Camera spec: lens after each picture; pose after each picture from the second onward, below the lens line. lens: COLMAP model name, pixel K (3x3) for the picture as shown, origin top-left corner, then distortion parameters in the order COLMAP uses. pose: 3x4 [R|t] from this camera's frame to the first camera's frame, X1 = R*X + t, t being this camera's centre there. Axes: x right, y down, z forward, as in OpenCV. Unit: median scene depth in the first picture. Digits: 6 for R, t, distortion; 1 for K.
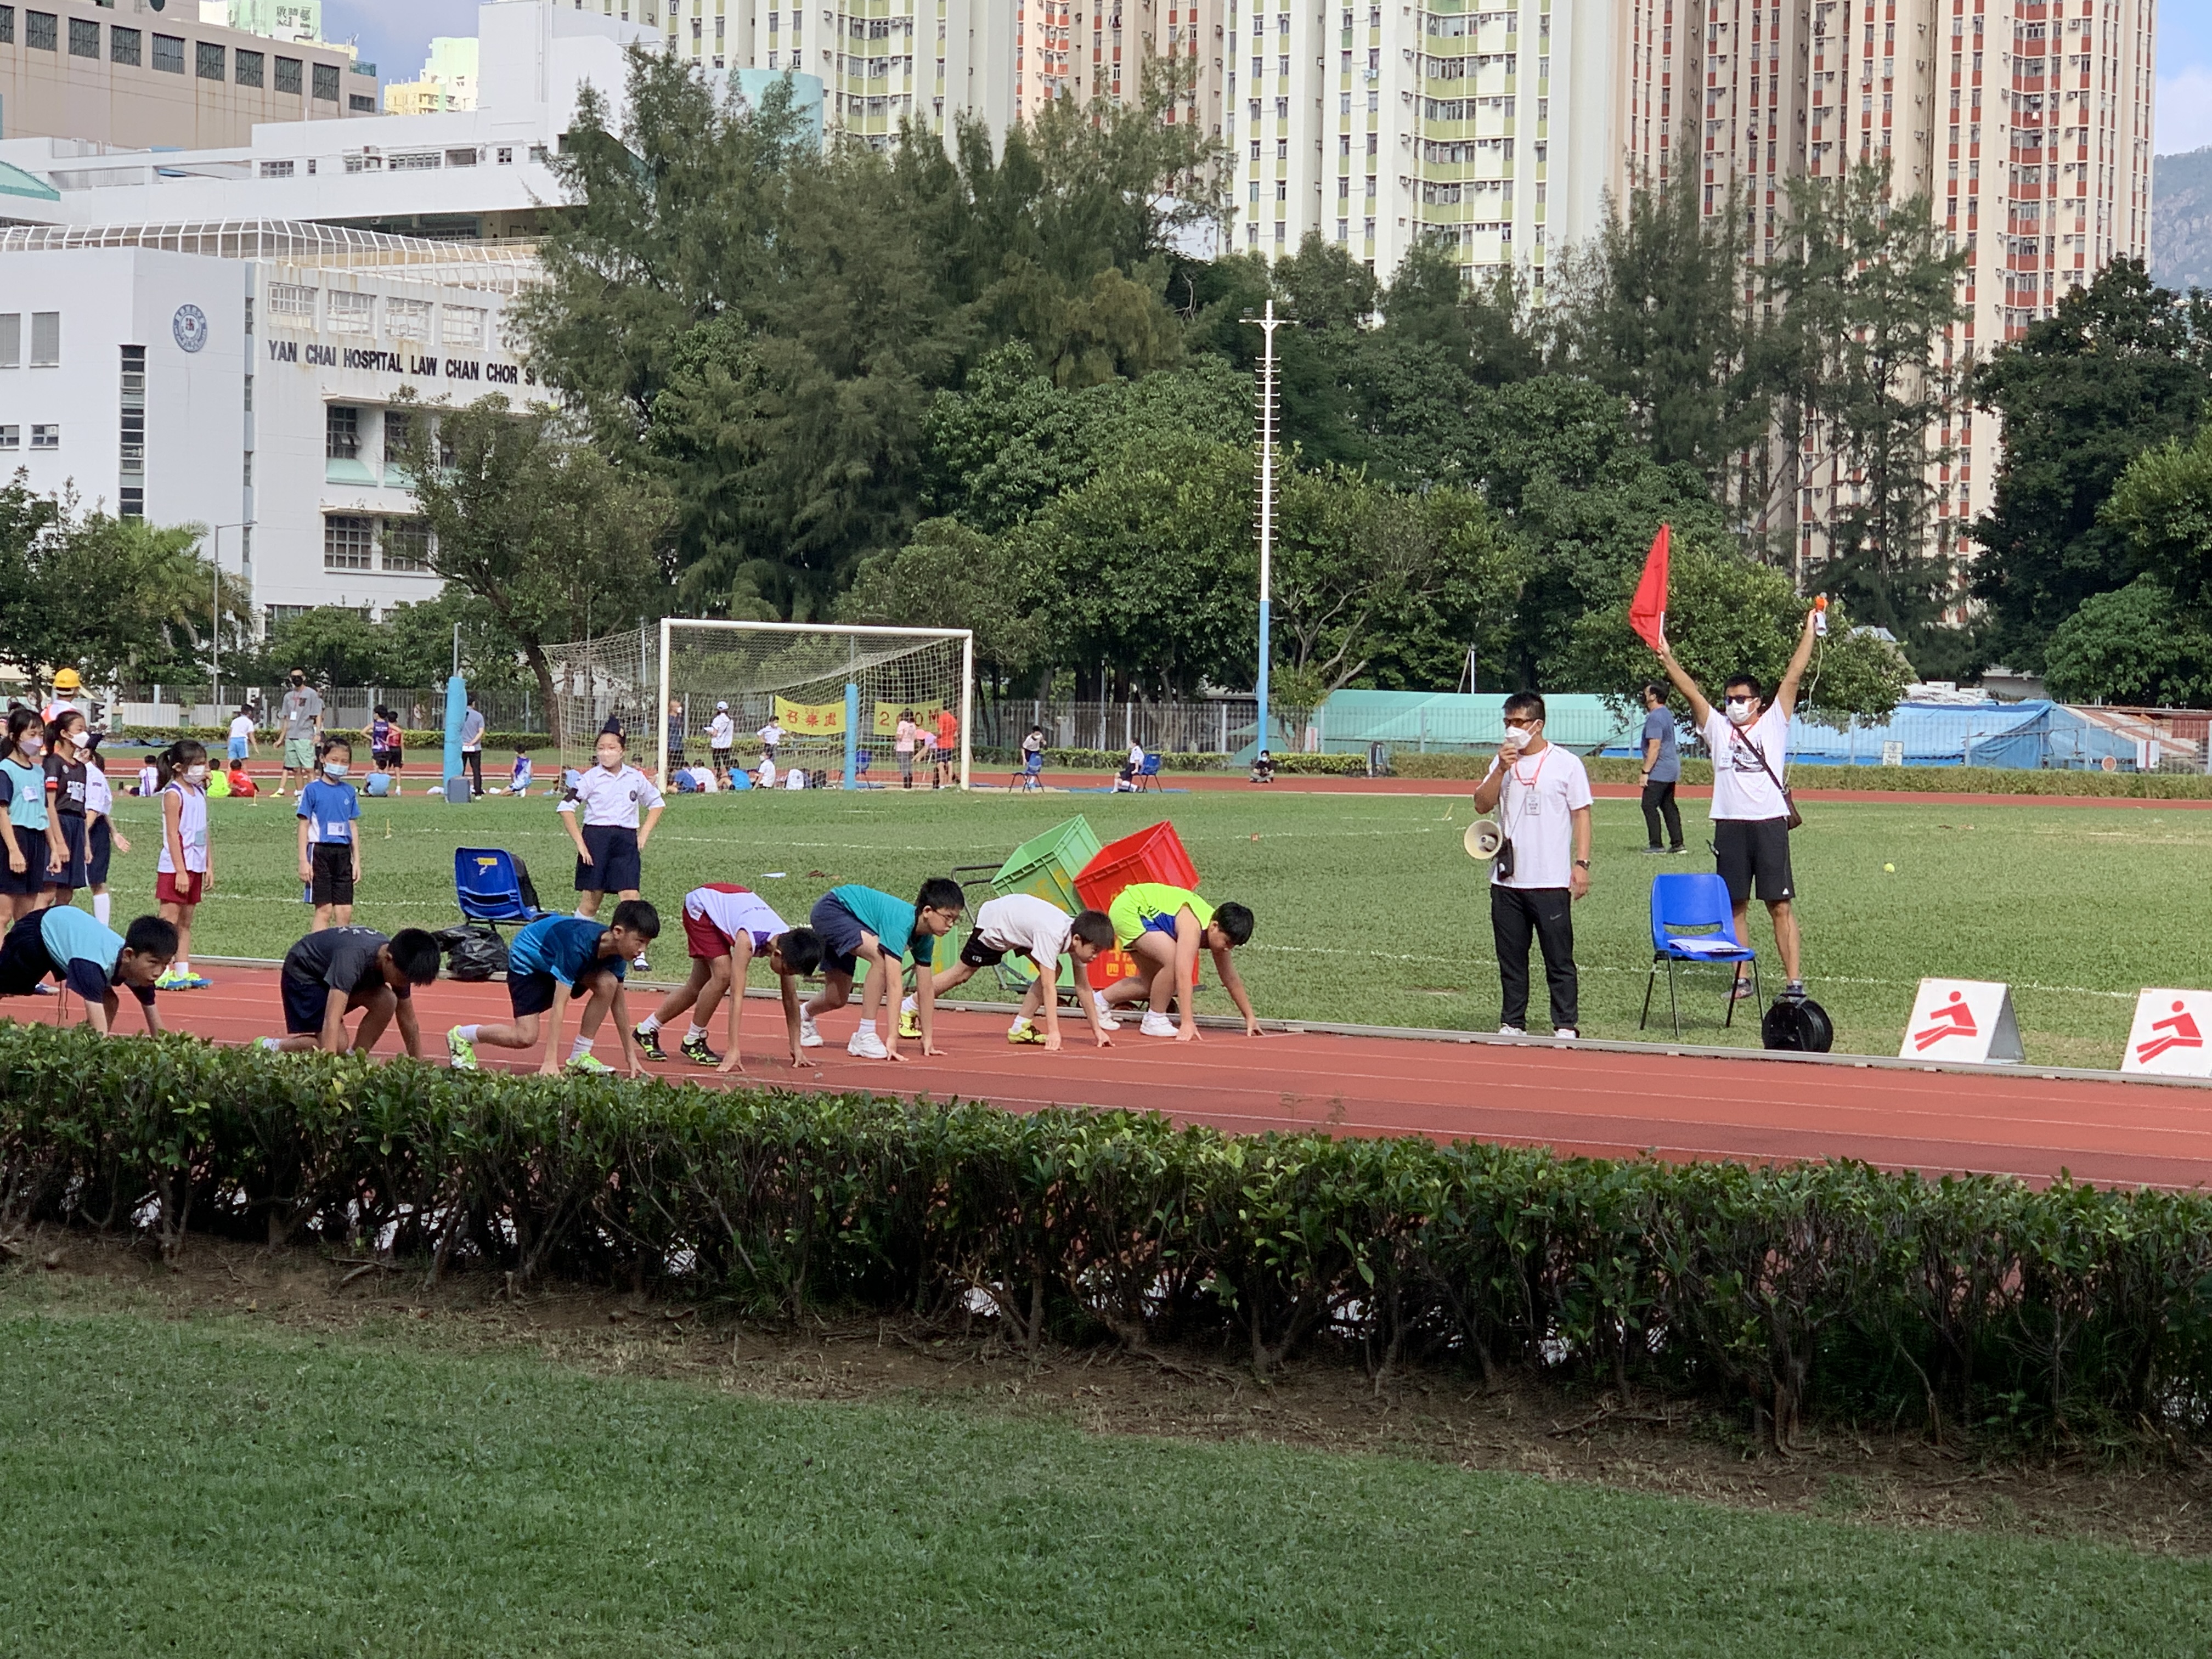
lens RADIAL K [[4798.9, 0, 1090.1], [0, 4798.9, 847.2], [0, 0, 1]] dist [0.103386, 0.000000]
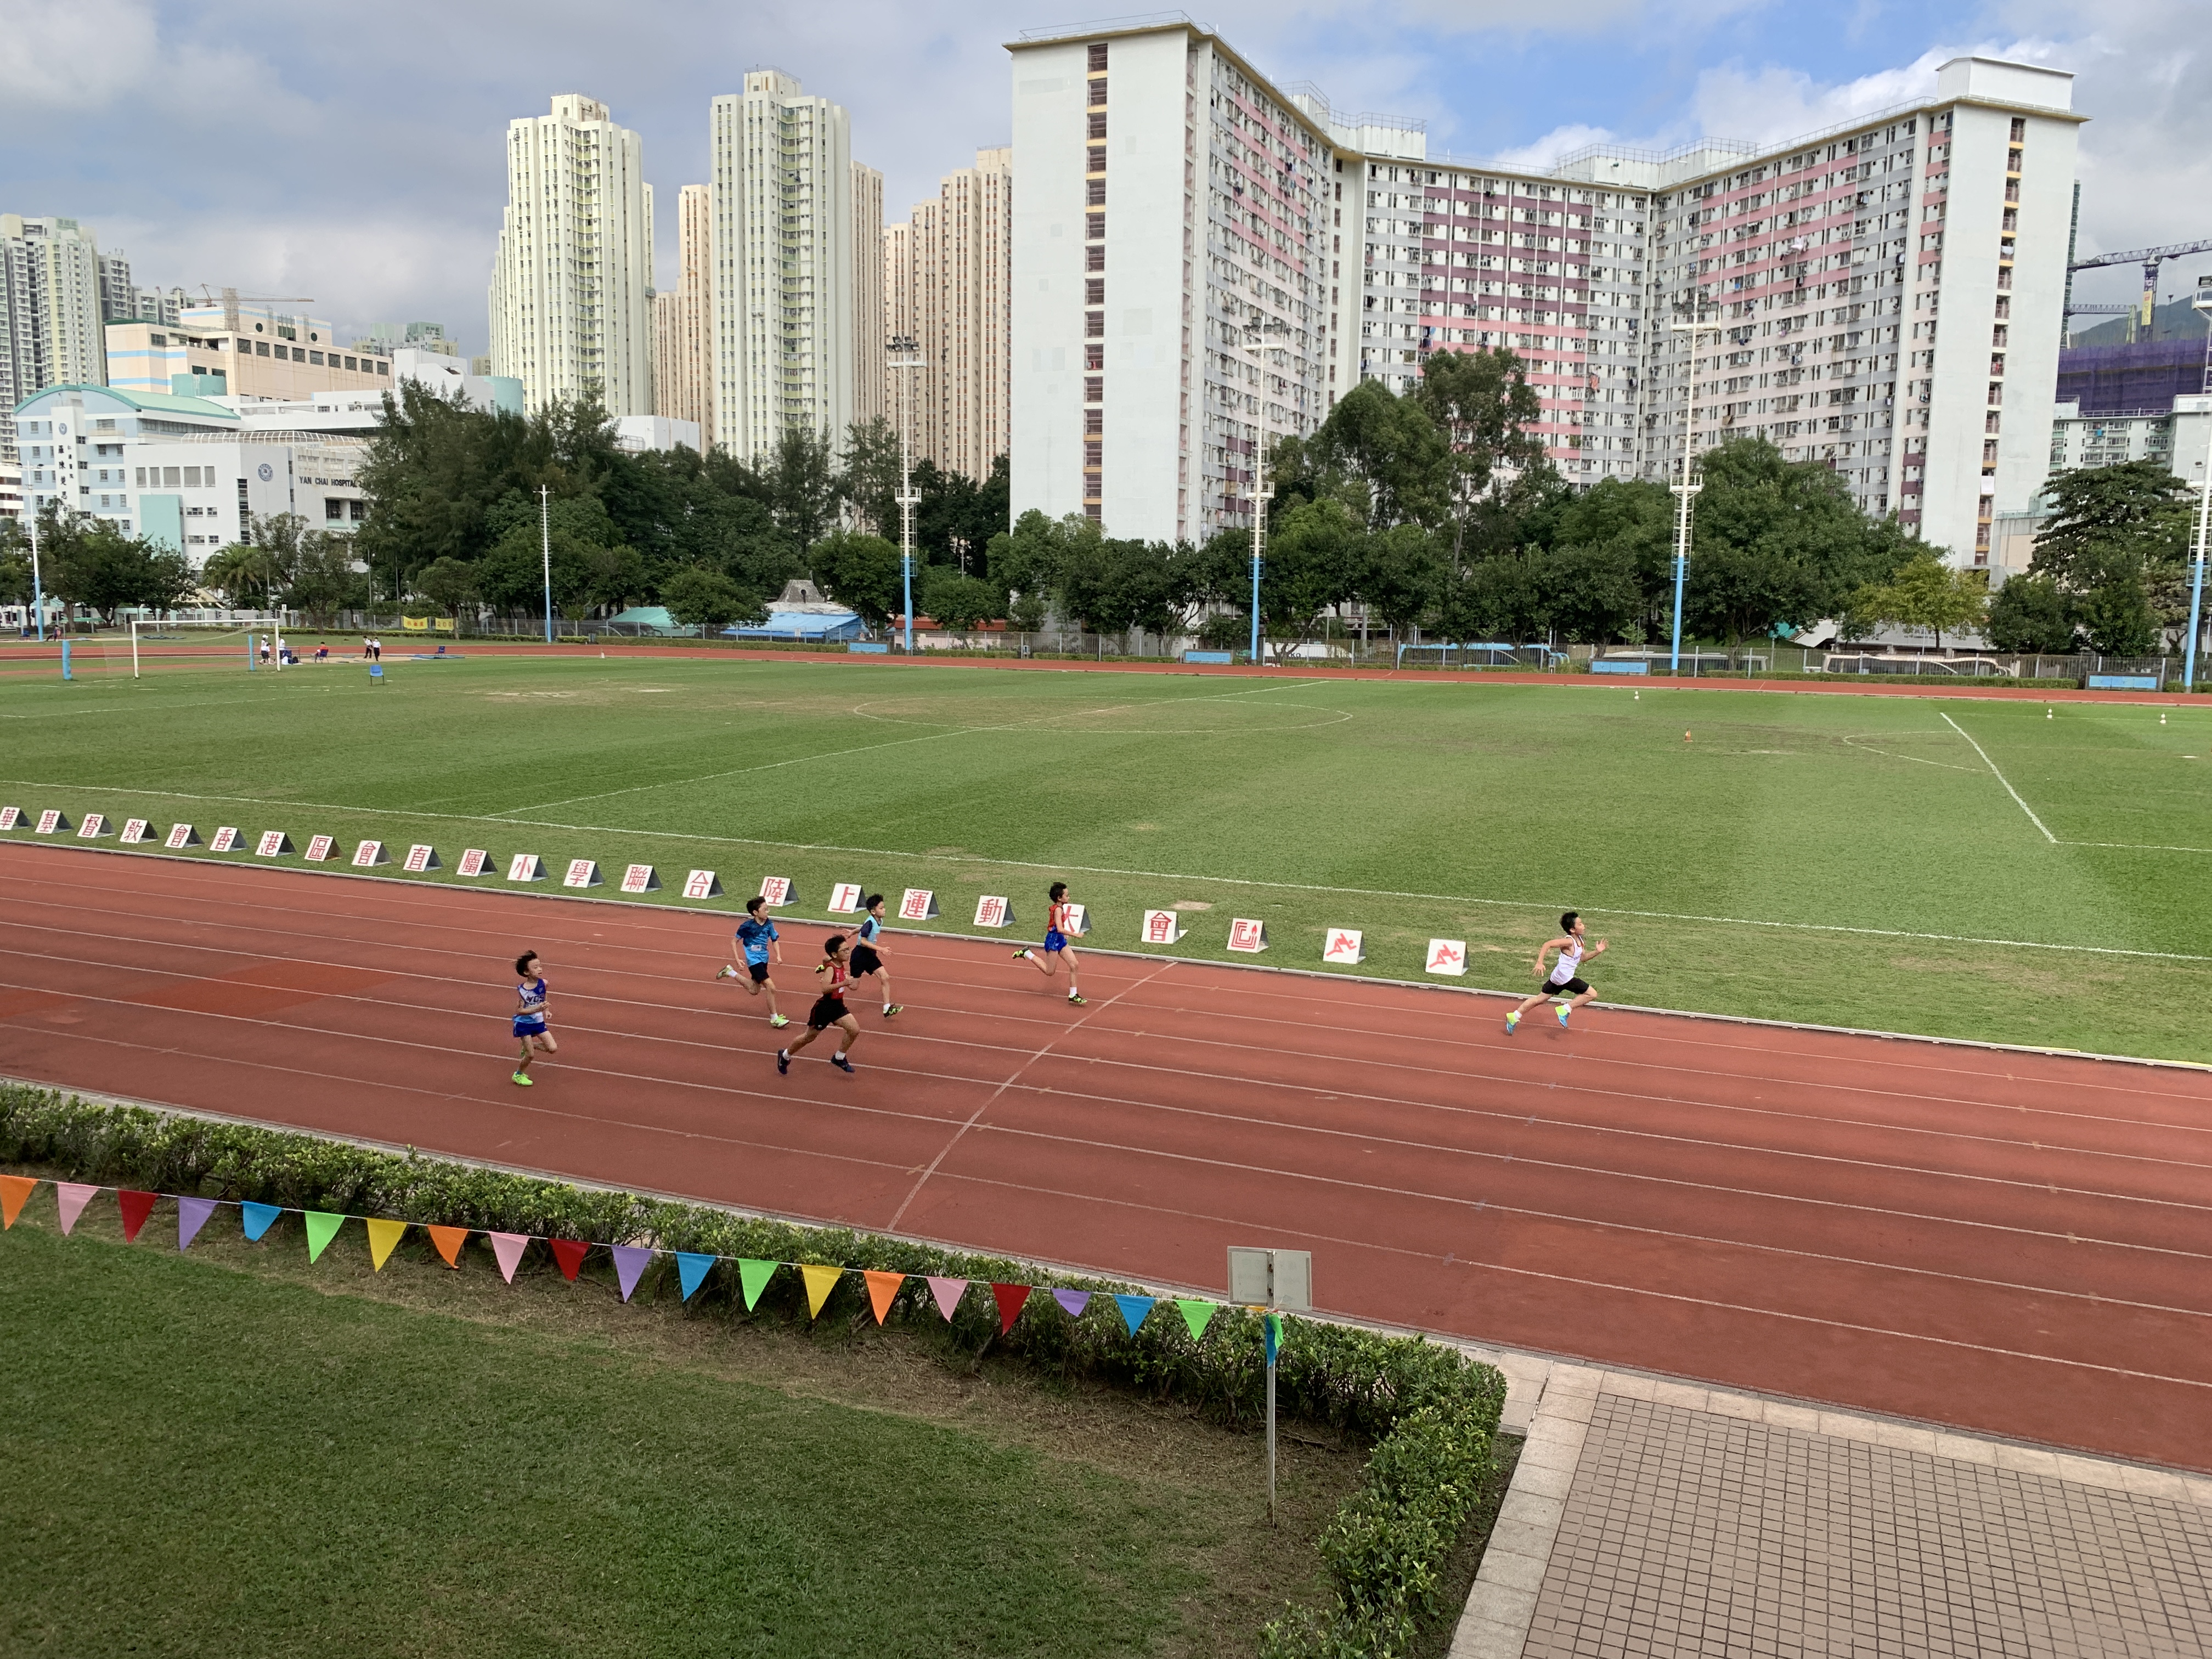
lens RADIAL K [[1697.4, 0, 1117.2], [0, 1697.4, 819.6], [0, 0, 1]] dist [0.019776, -0.017015]
pose [[0.983557, -0.030407, 0.178019, 0.112185], [0.010647, 0.993772, 0.110919, -0.011927], [-0.180283, -0.107200, 0.977756, -0.071222]]
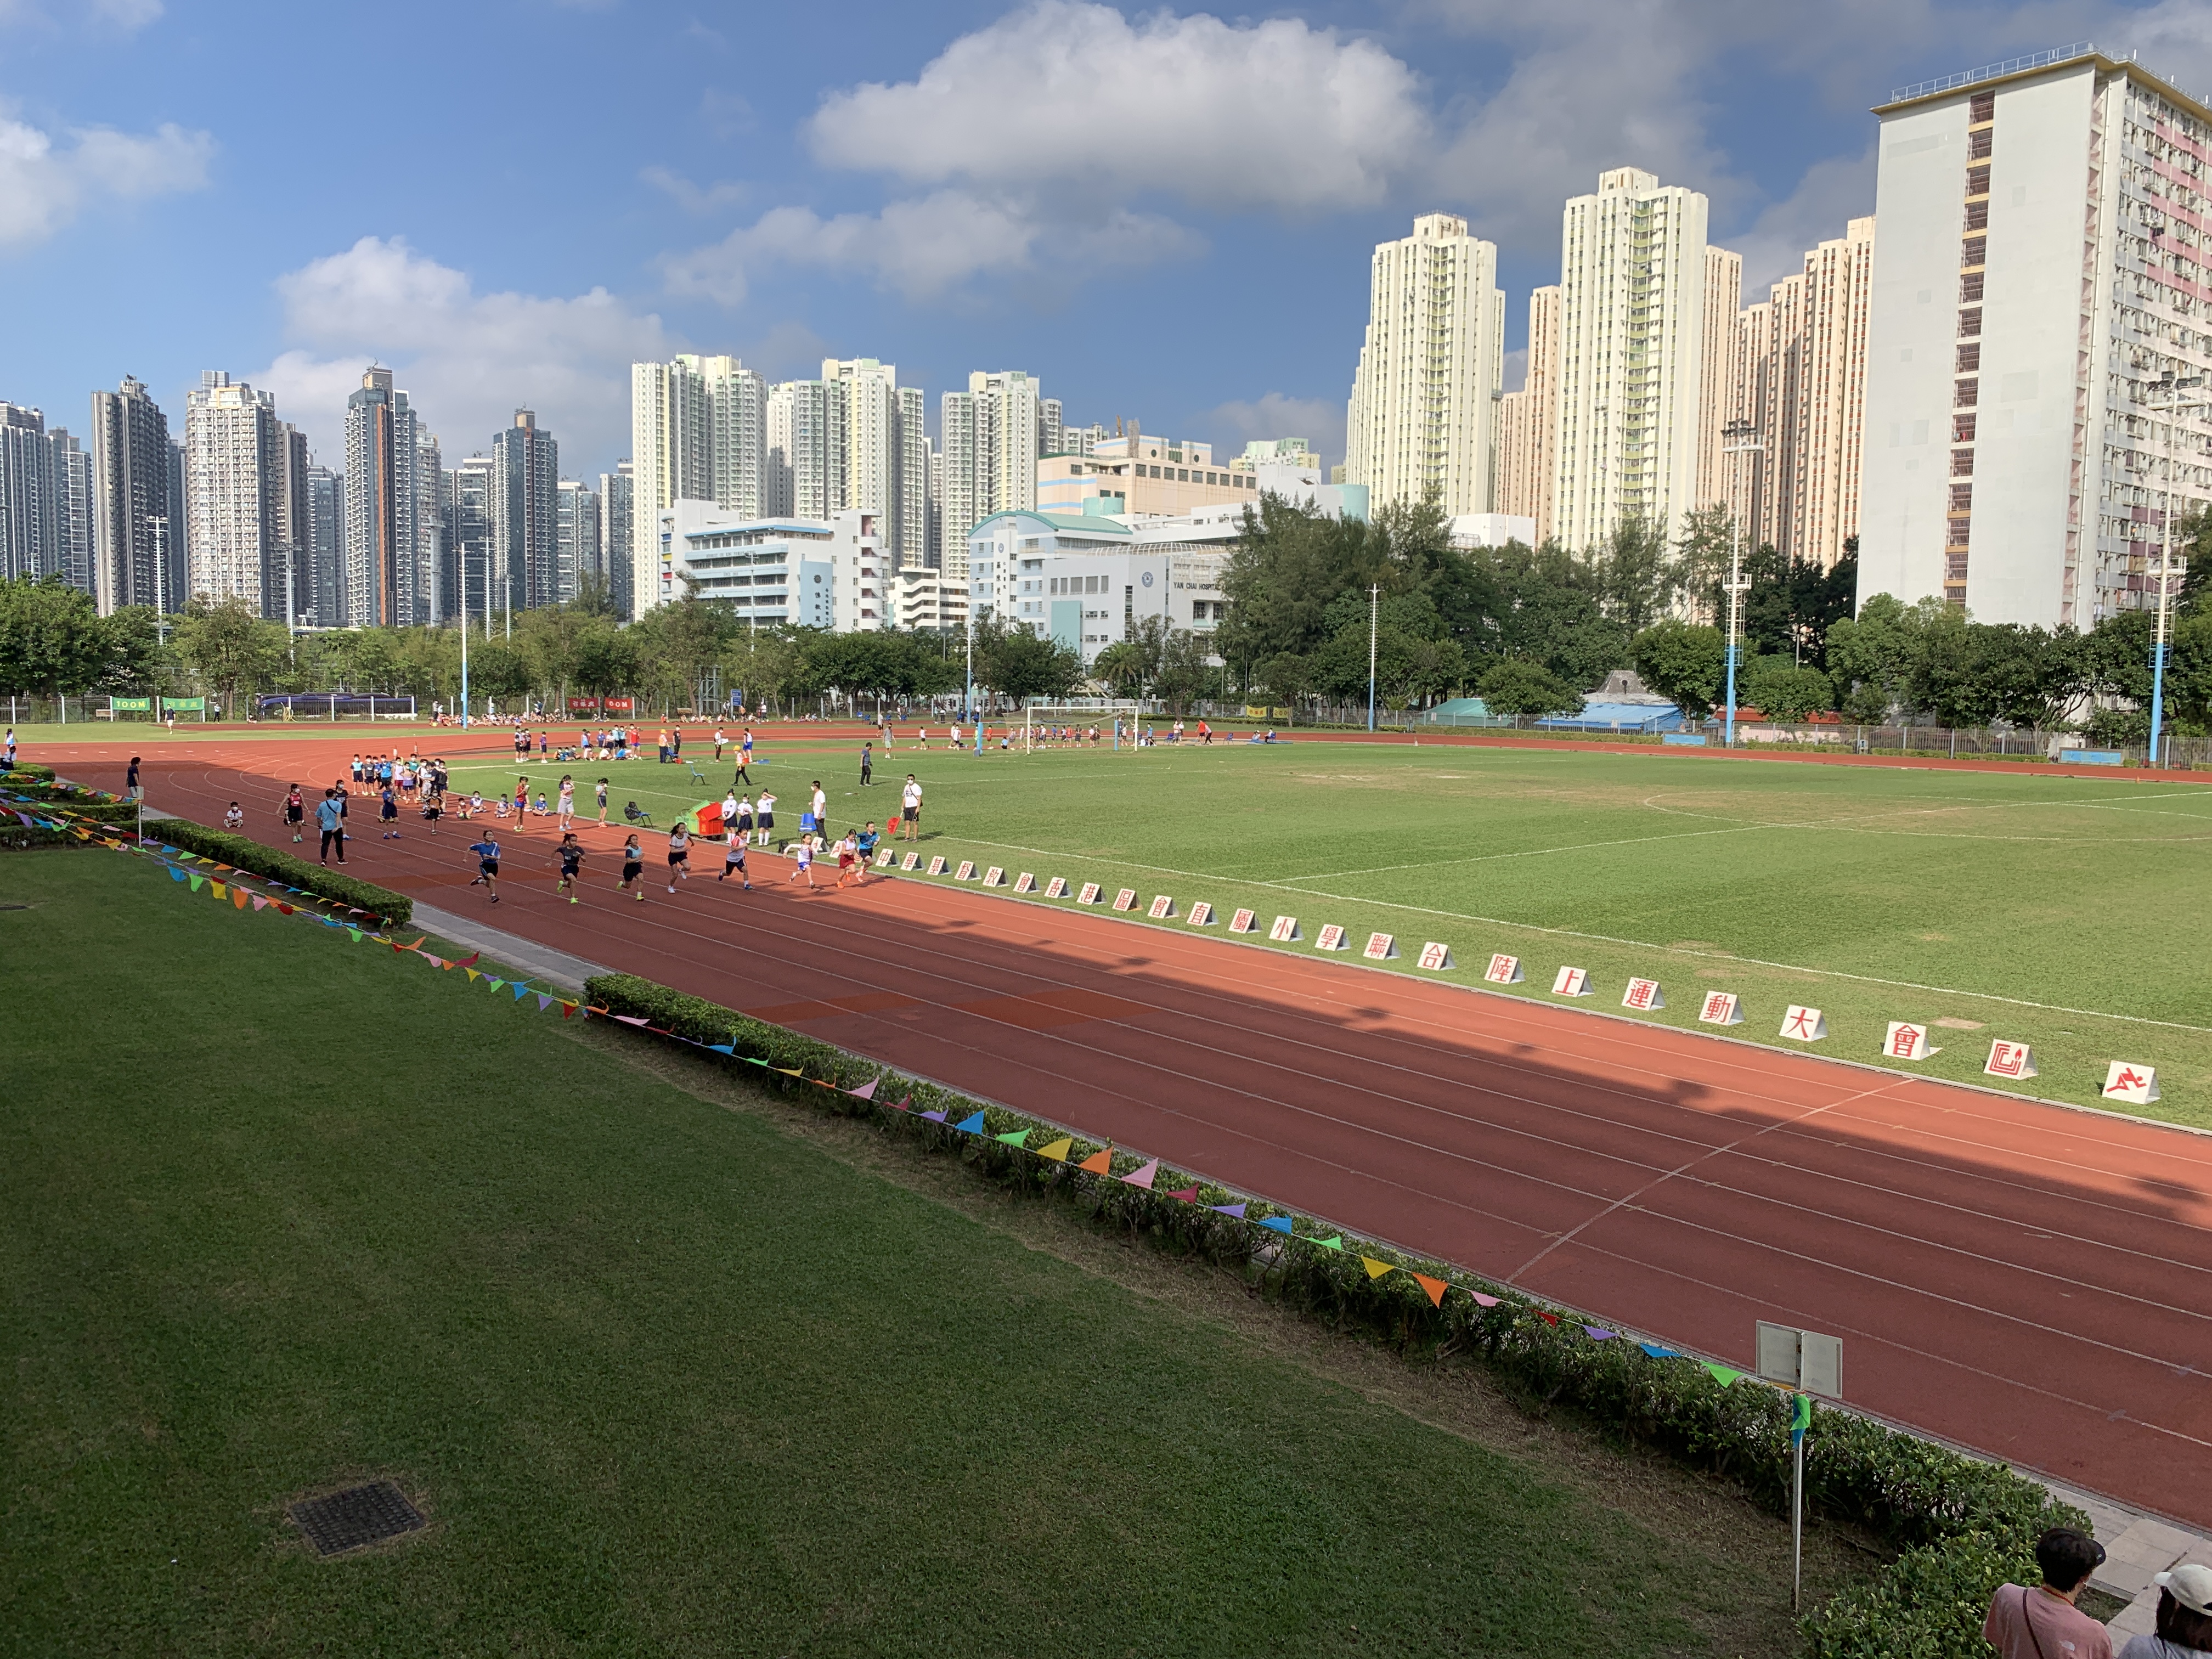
lens RADIAL K [[1697.4, 0, 1107.3], [0, 1697.4, 800.3], [0, 0, 1]] dist [0.019776, -0.017015]
pose [[0.954407, 0.016156, -0.298071, 0.119096], [-0.002969, 0.998999, 0.044643, -0.011589], [0.298494, -0.041723, 0.953499, -0.076779]]
